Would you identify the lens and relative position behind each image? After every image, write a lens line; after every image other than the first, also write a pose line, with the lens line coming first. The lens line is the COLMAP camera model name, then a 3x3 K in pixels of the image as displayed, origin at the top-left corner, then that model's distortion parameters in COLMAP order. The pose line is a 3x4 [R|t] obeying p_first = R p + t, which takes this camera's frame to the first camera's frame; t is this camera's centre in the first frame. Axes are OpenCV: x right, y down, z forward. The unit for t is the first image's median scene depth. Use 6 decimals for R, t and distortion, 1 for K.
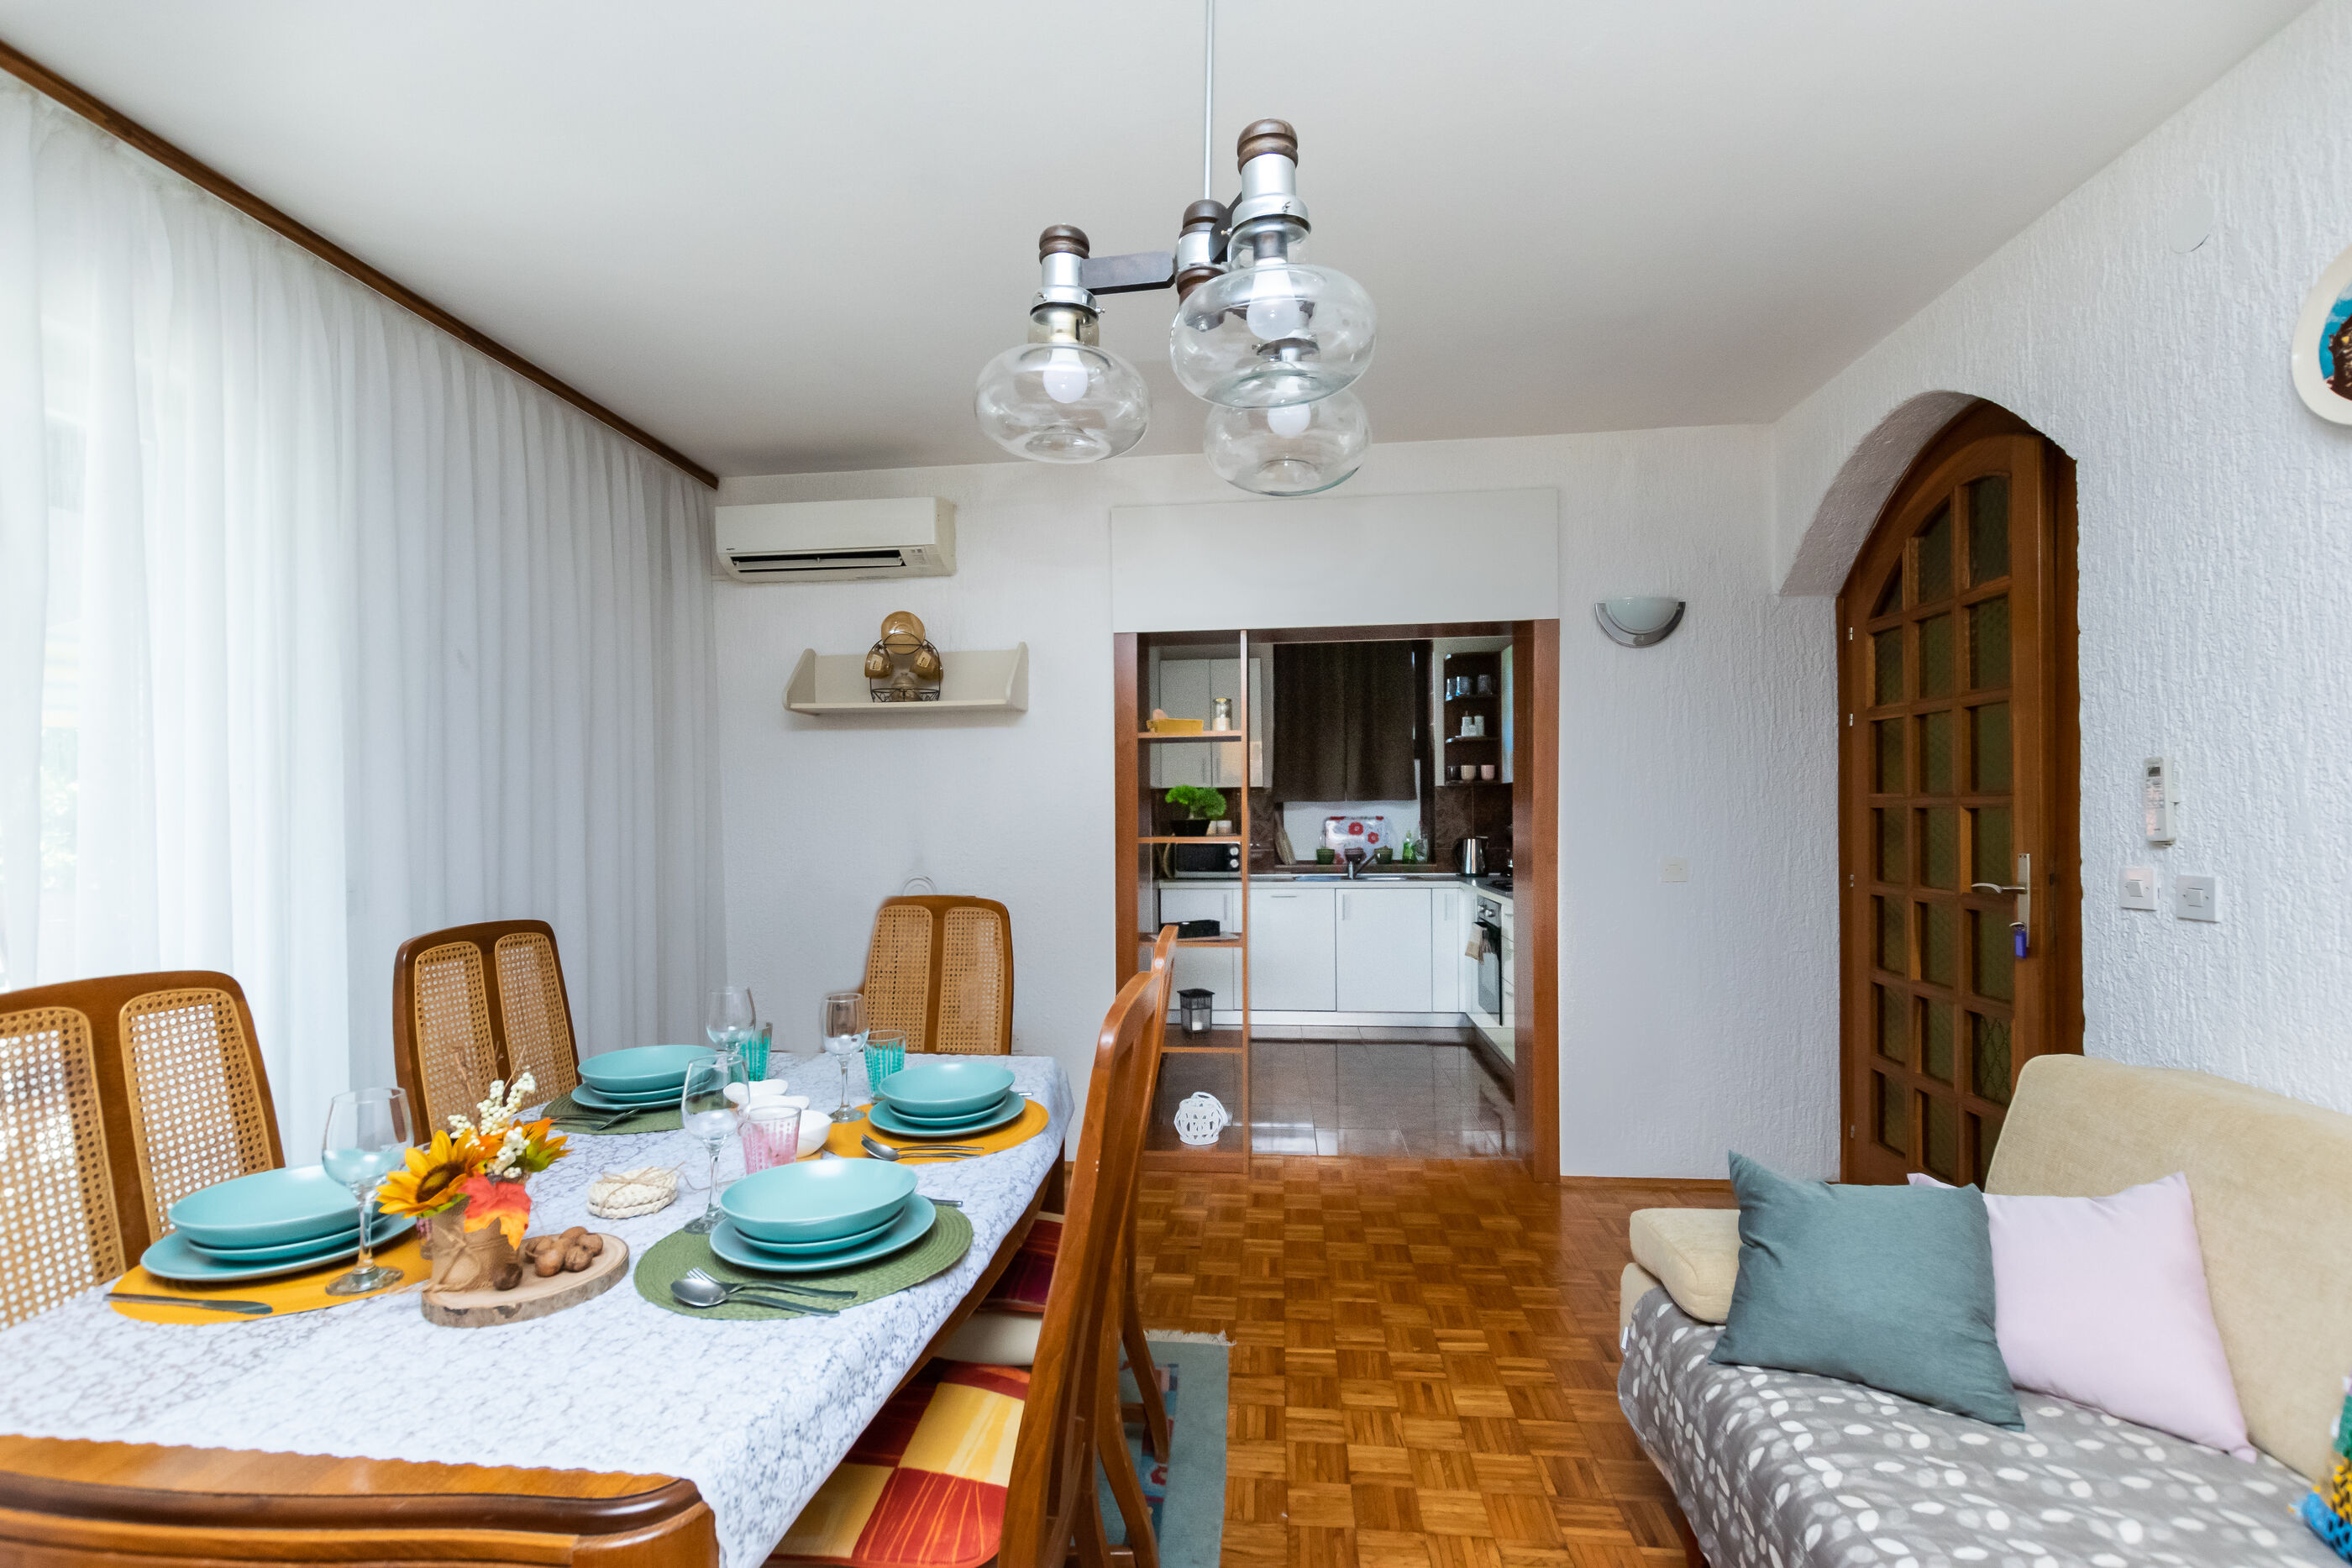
lens RADIAL K [[1024.5, 0, 1183.5], [0, 1024.5, 786.0], [0, 0, 1]] dist [0.000114, 0.000048]
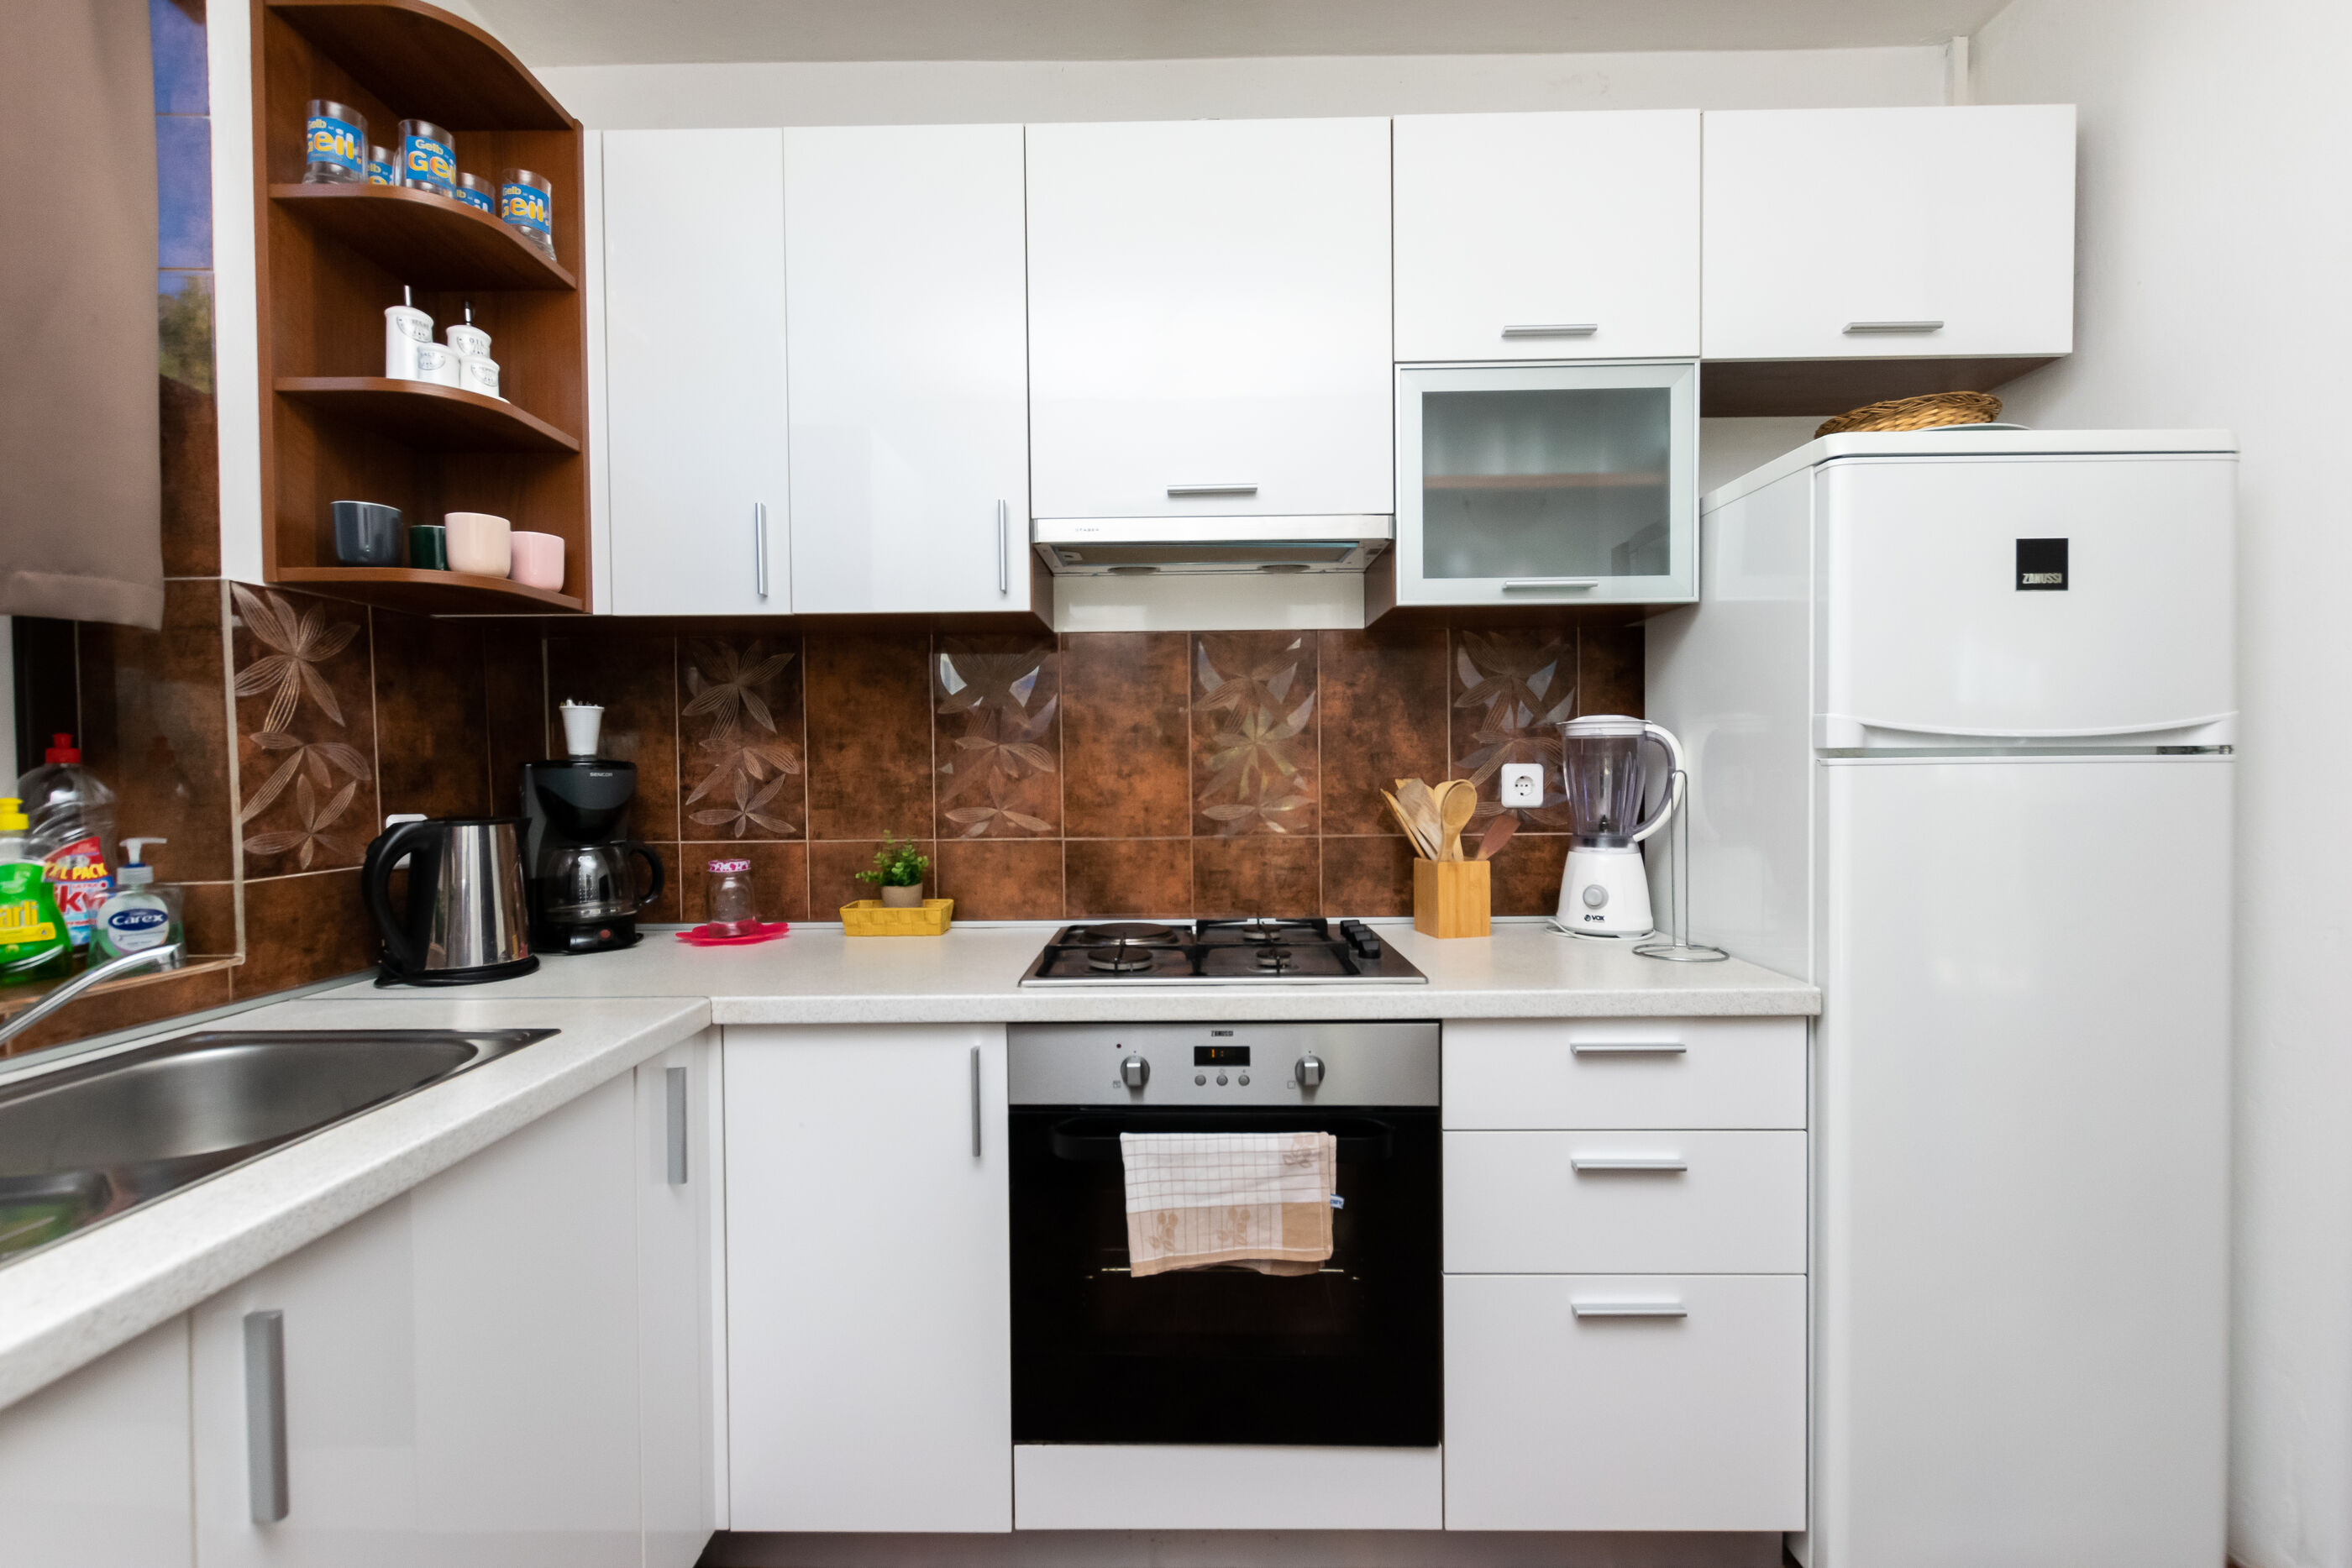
lens RADIAL K [[1010.3, 0, 1184.0], [0, 1010.3, 786.2], [0, 0, 1]] dist [-0.000293, -0.000372]
pose [[-0.101052, -0.008791, 0.994842, 0.023044], [-0.011532, 0.999904, 0.007664, 0.038558], [-0.994814, -0.010698, -0.101144, 0.839642]]
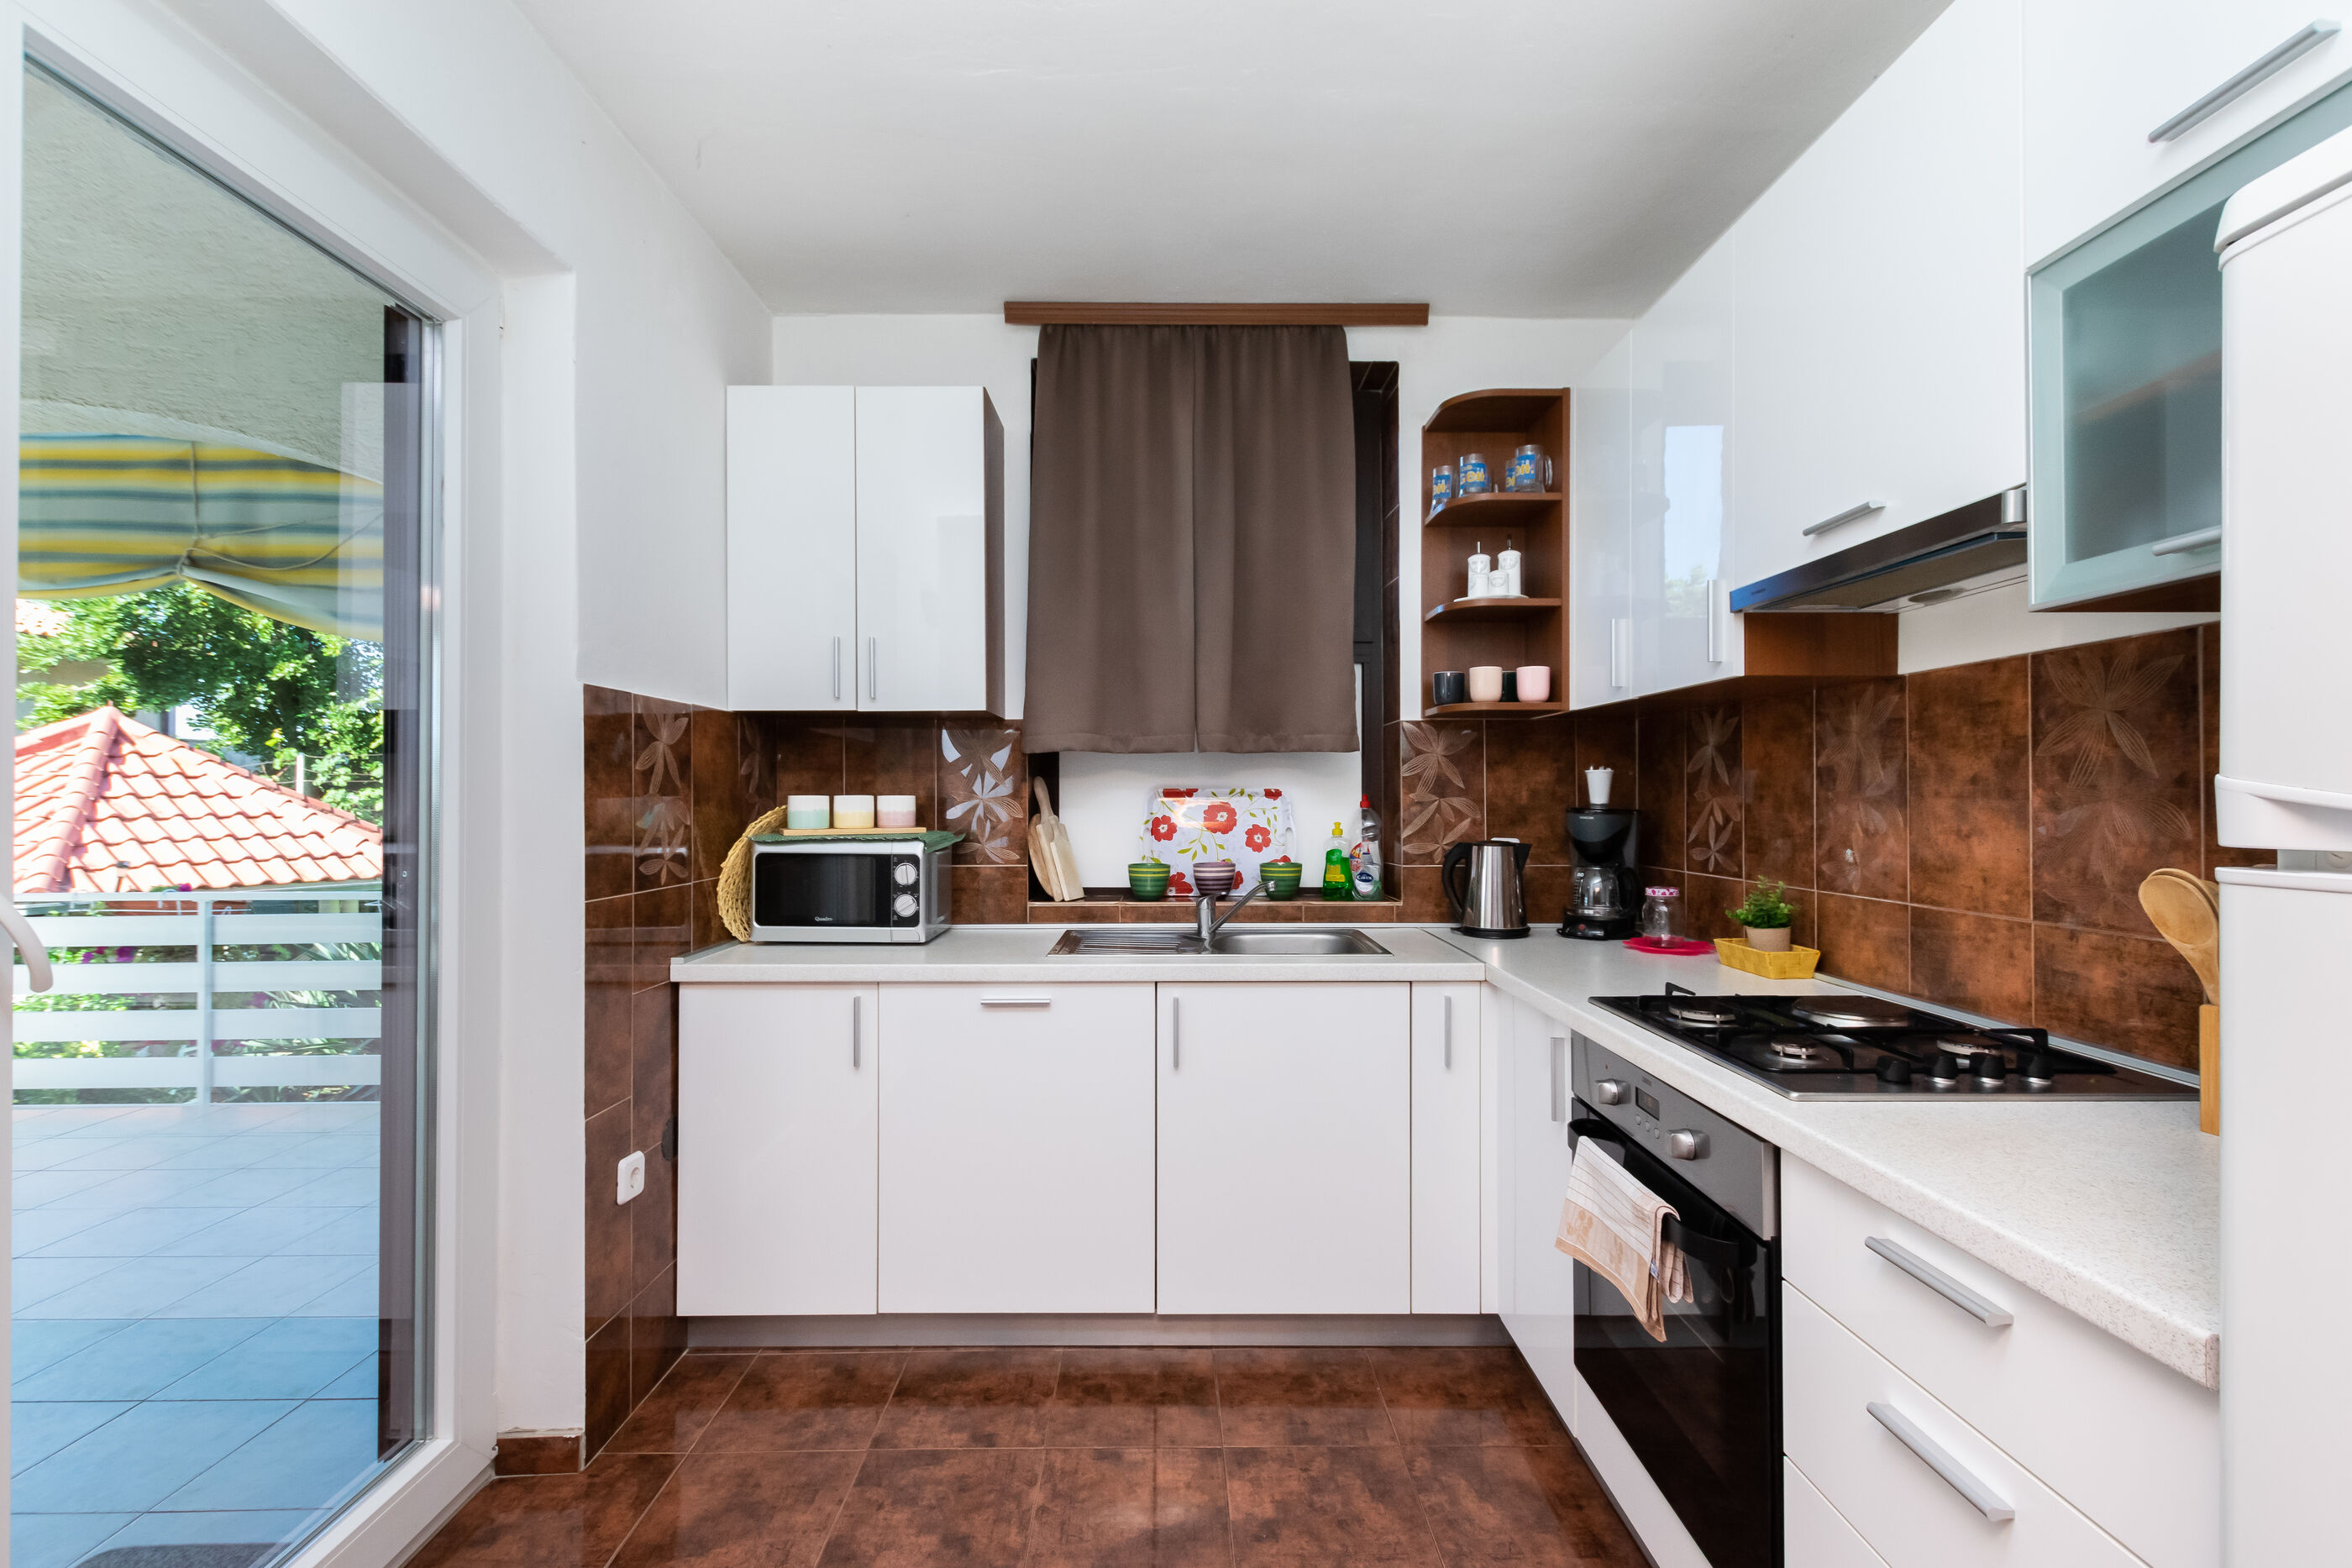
lens RADIAL K [[1010.3, 0, 1184.0], [0, 1010.3, 786.2], [0, 0, 1]] dist [-0.000293, -0.000372]
pose [[0.991867, 0.010800, 0.126819, 0.102424], [-0.012184, 0.999874, 0.010141, 0.024878], [-0.126694, -0.011604, 0.991874, 0.596194]]
